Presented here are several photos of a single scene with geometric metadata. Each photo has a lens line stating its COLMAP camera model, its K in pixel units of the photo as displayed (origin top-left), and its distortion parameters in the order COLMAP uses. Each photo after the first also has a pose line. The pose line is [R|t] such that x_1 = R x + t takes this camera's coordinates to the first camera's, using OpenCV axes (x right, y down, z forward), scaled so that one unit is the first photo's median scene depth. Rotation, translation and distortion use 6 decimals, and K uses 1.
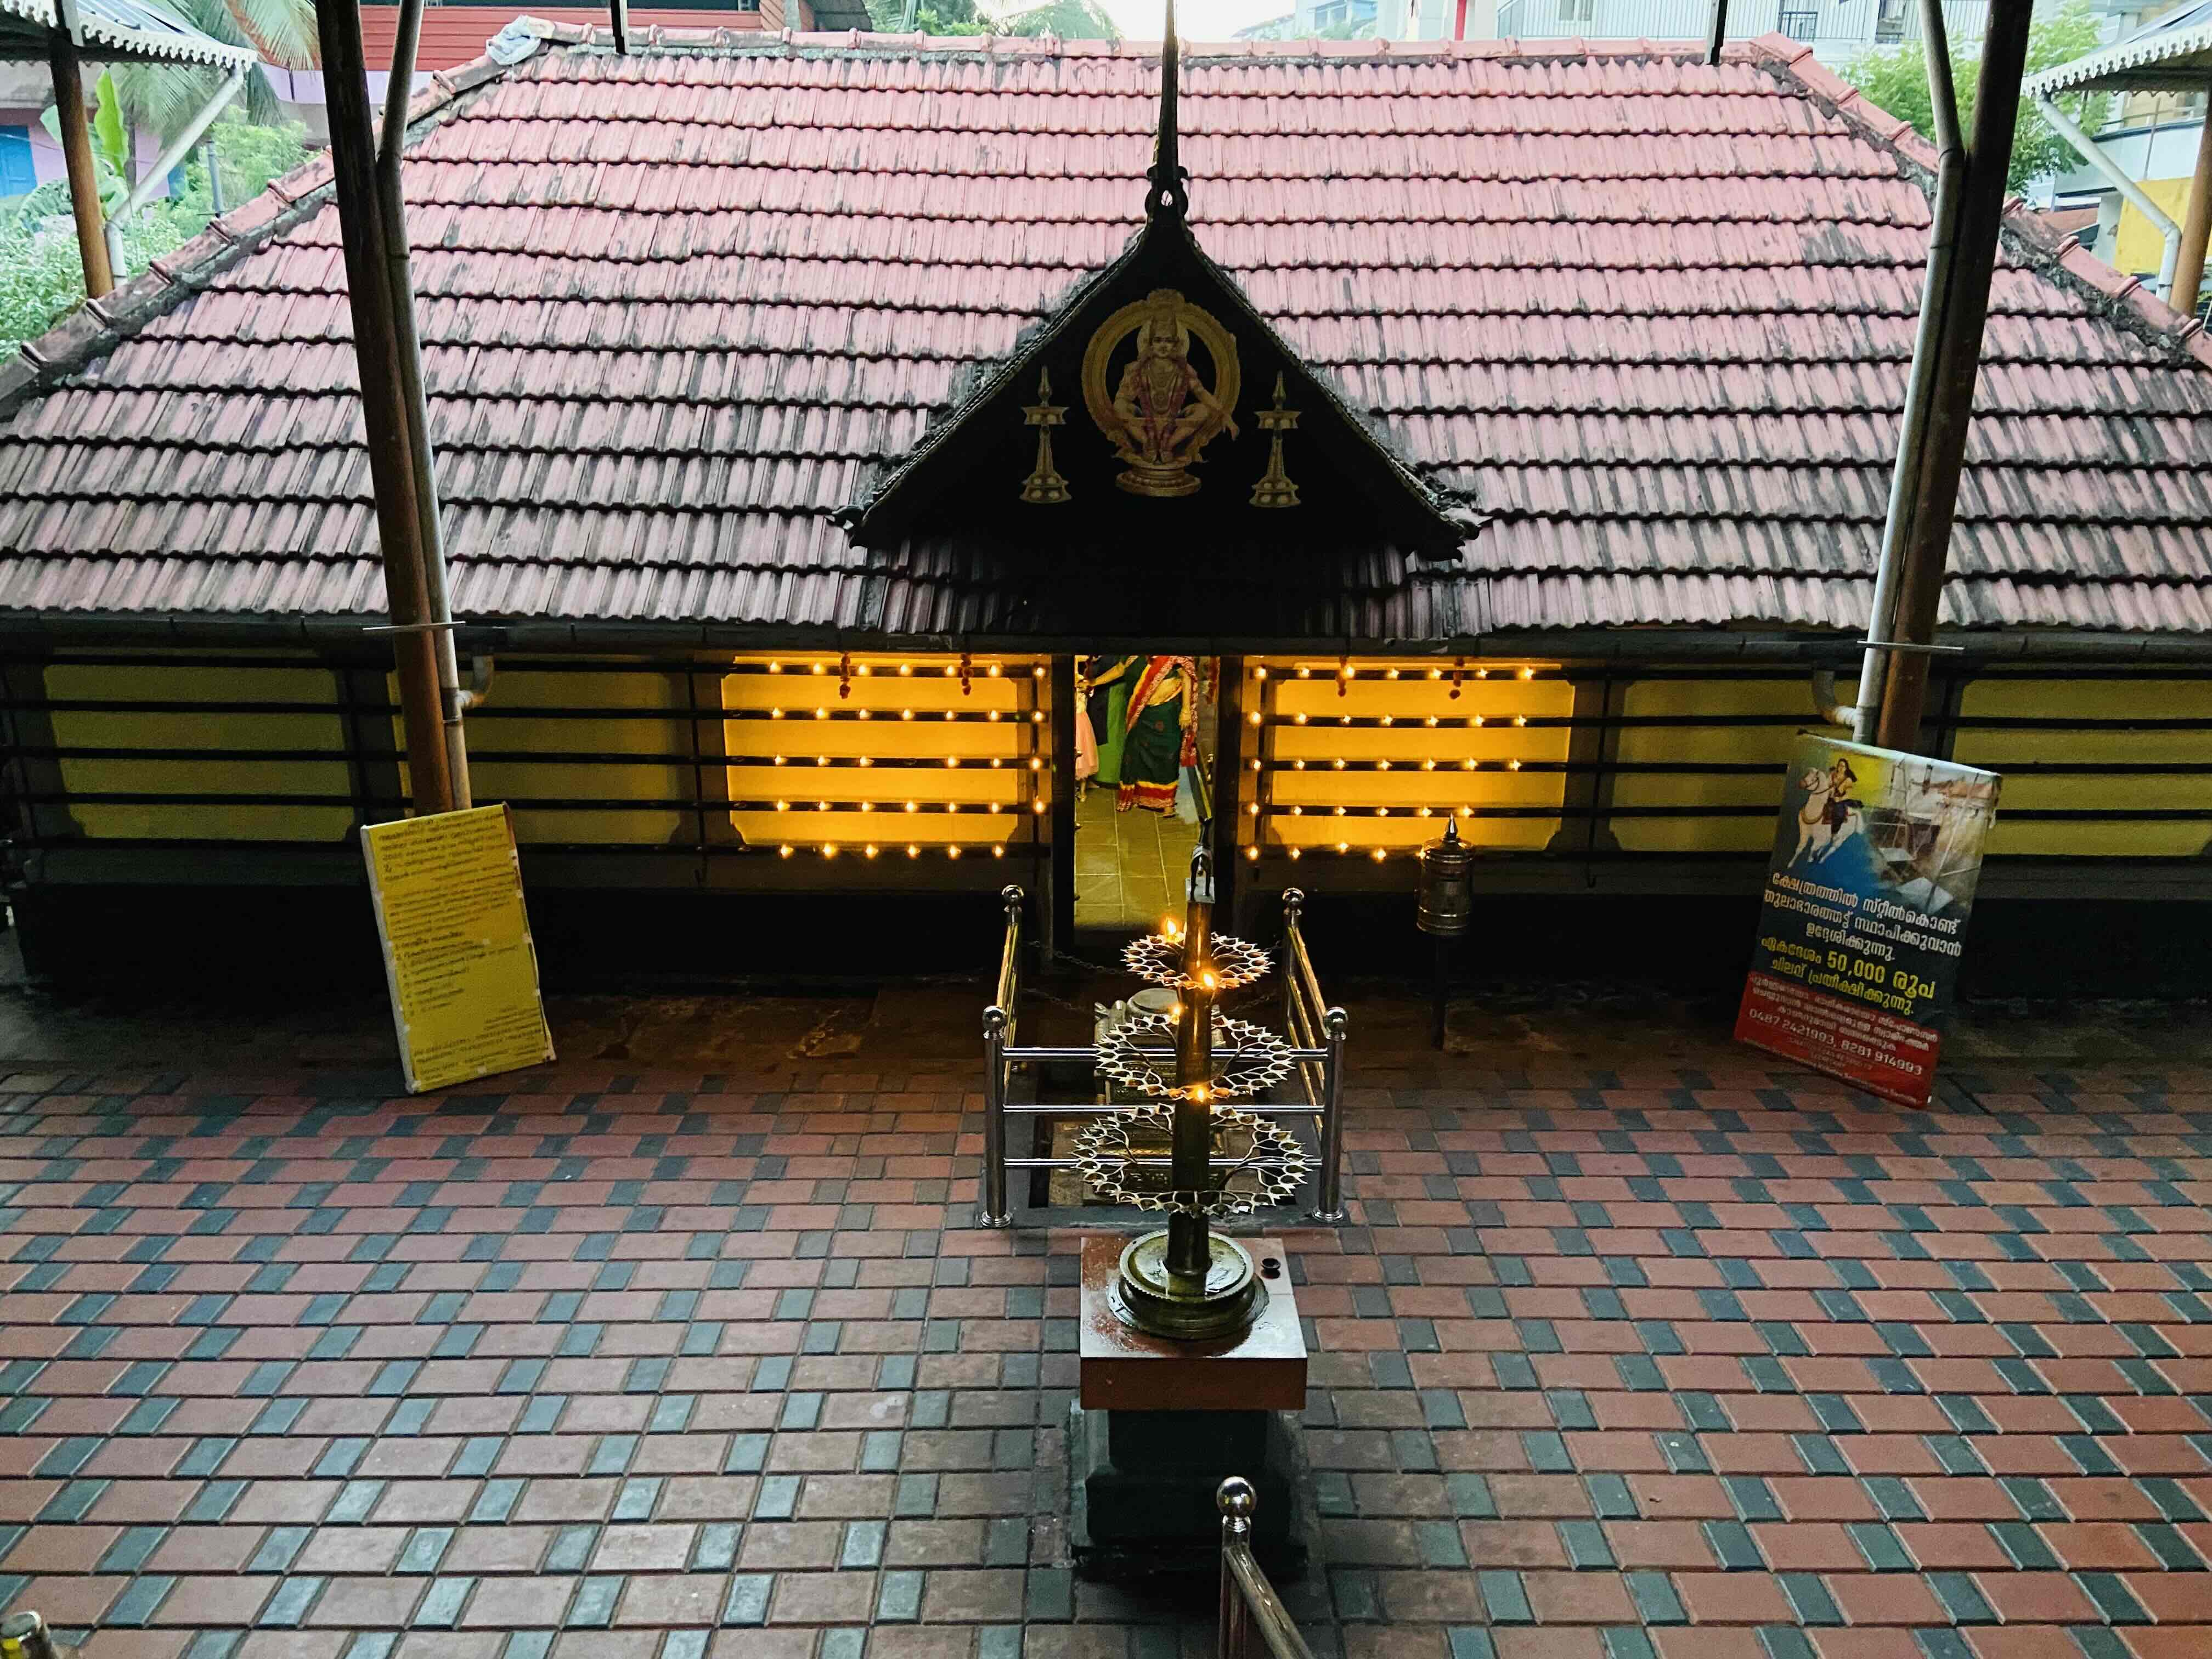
lens RADIAL K [[1669.6, 0, 1109.7], [0, 1669.6, 857.6], [0, 0, 1]] dist [0.128667, -0.154475]
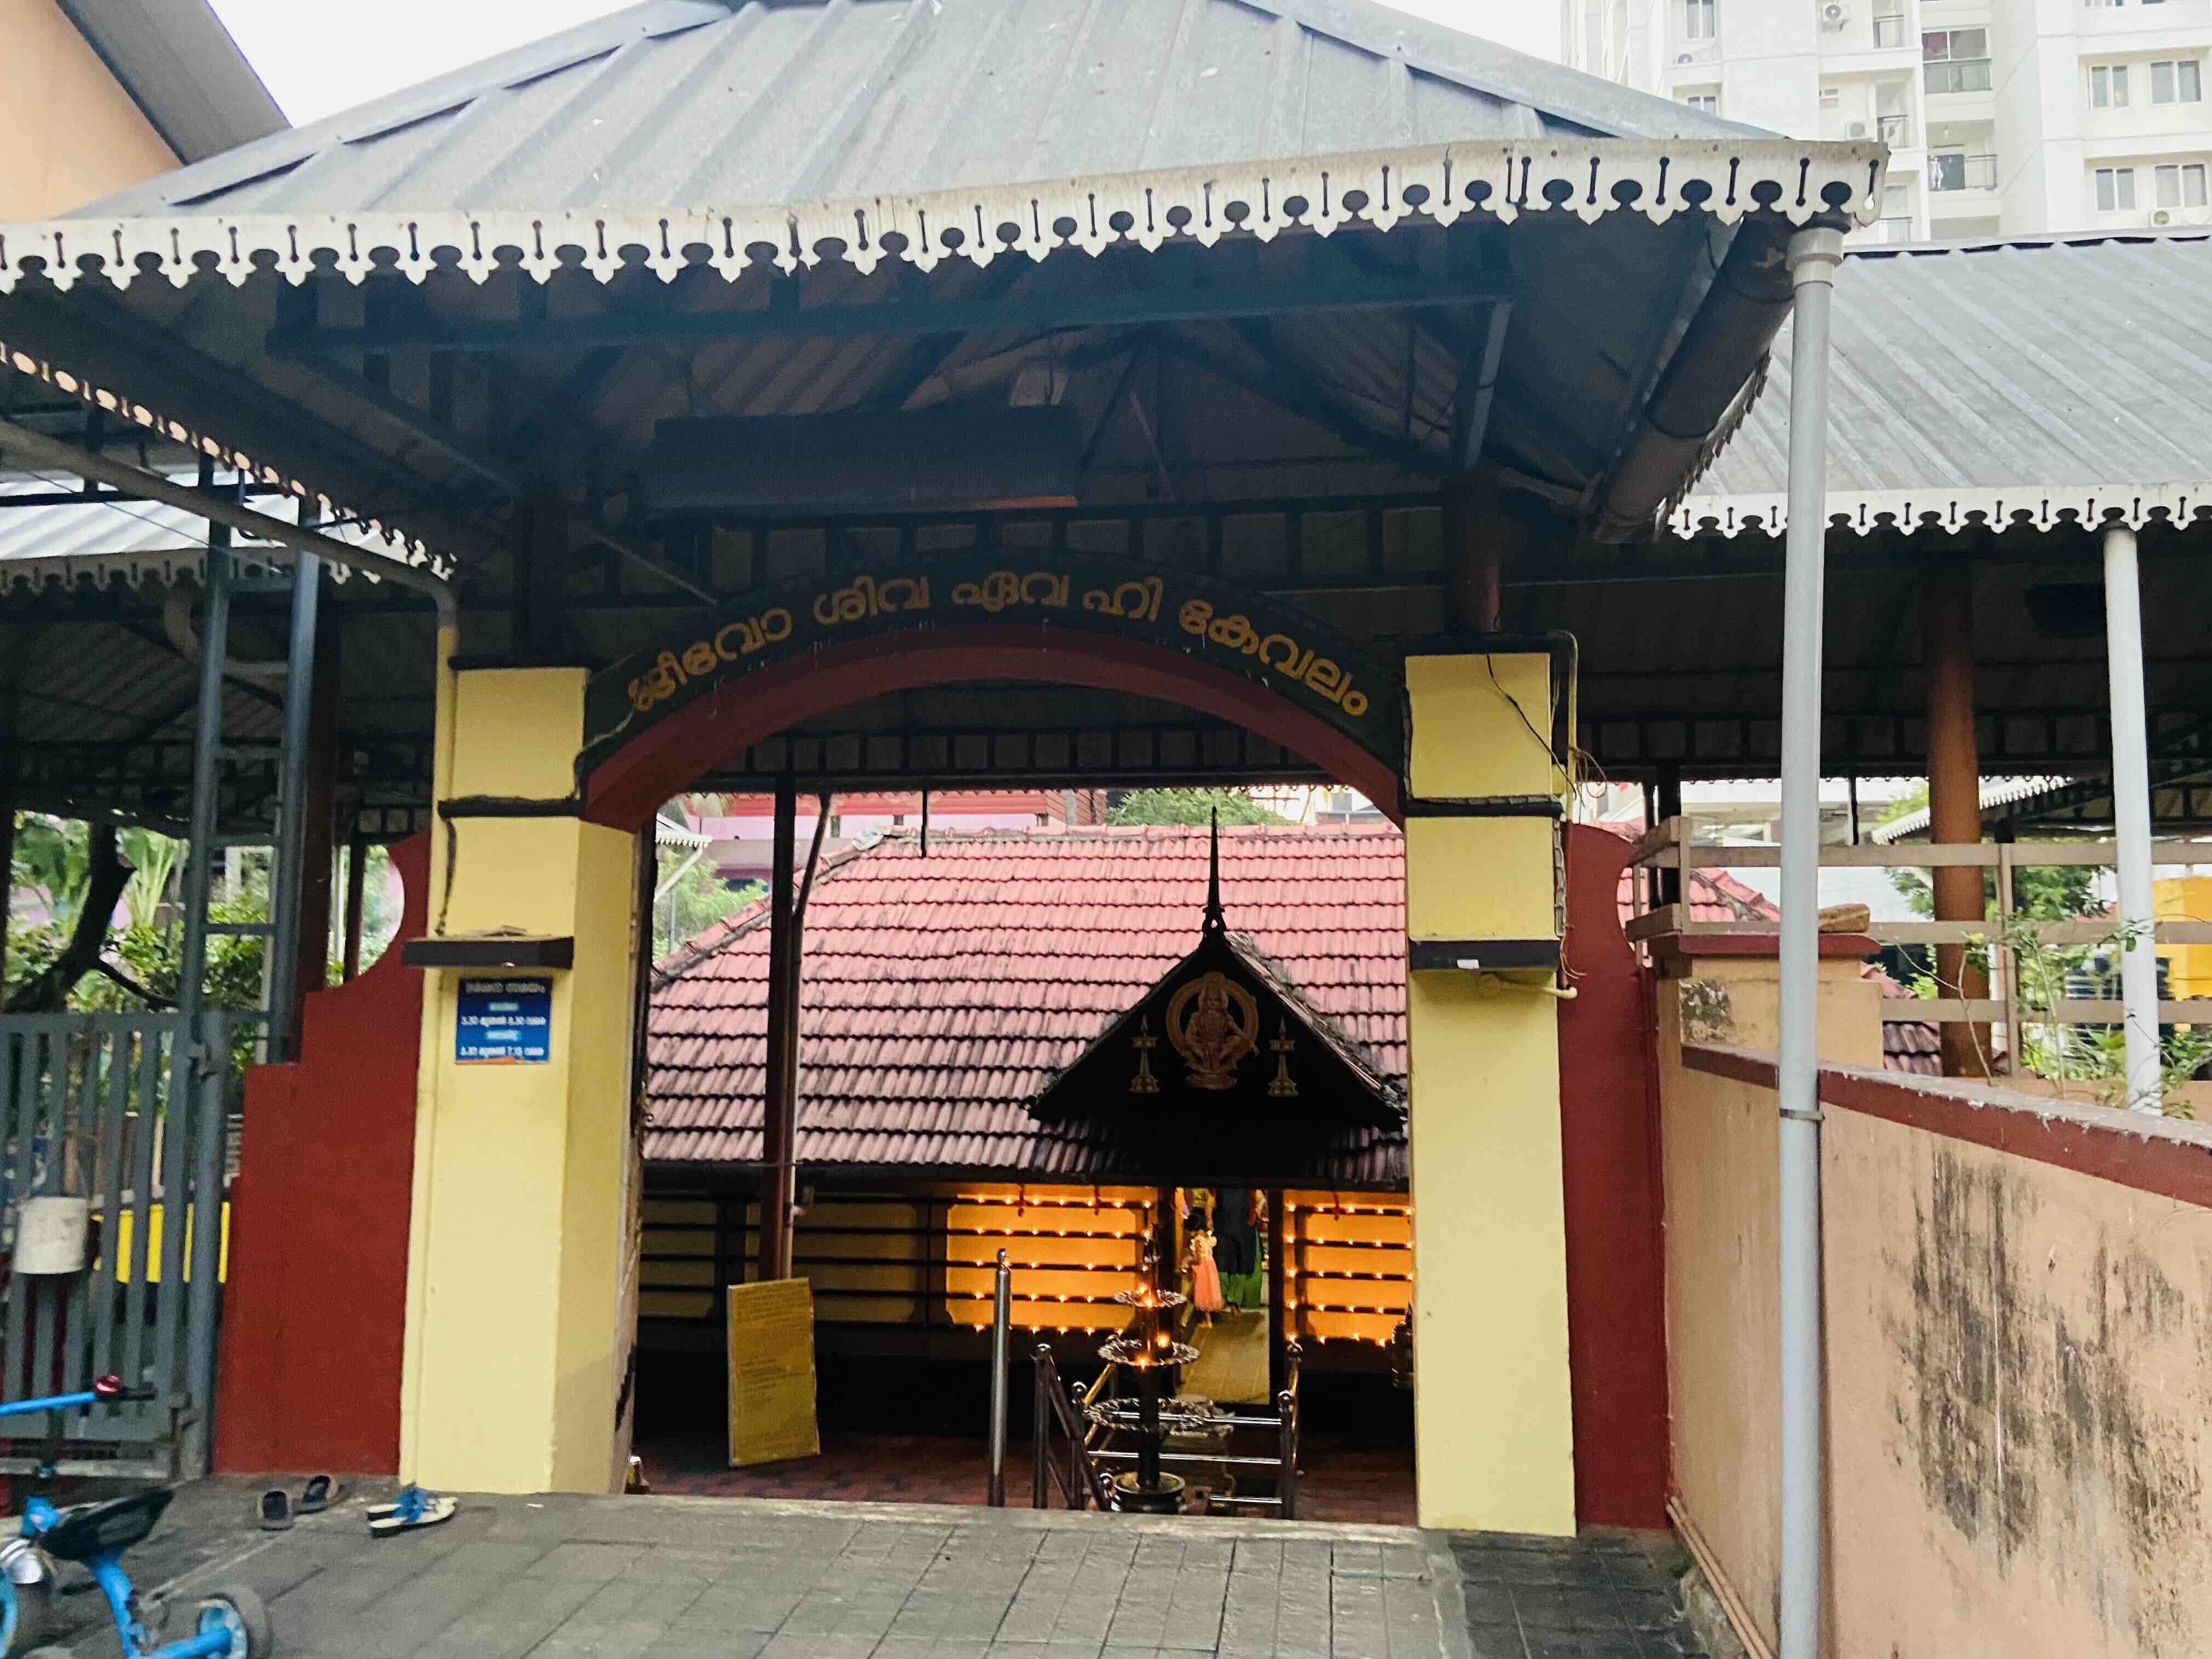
lens RADIAL K [[1669.6, 0, 1130.9], [0, 1669.6, 810.4], [0, 0, 1]] dist [0.128667, -0.154475]
pose [[0.989316, -0.019585, -0.144465, 0.174624], [-0.039773, 0.917088, -0.396697, 0.171914], [0.140257, 0.398204, 0.906511, -0.555614]]
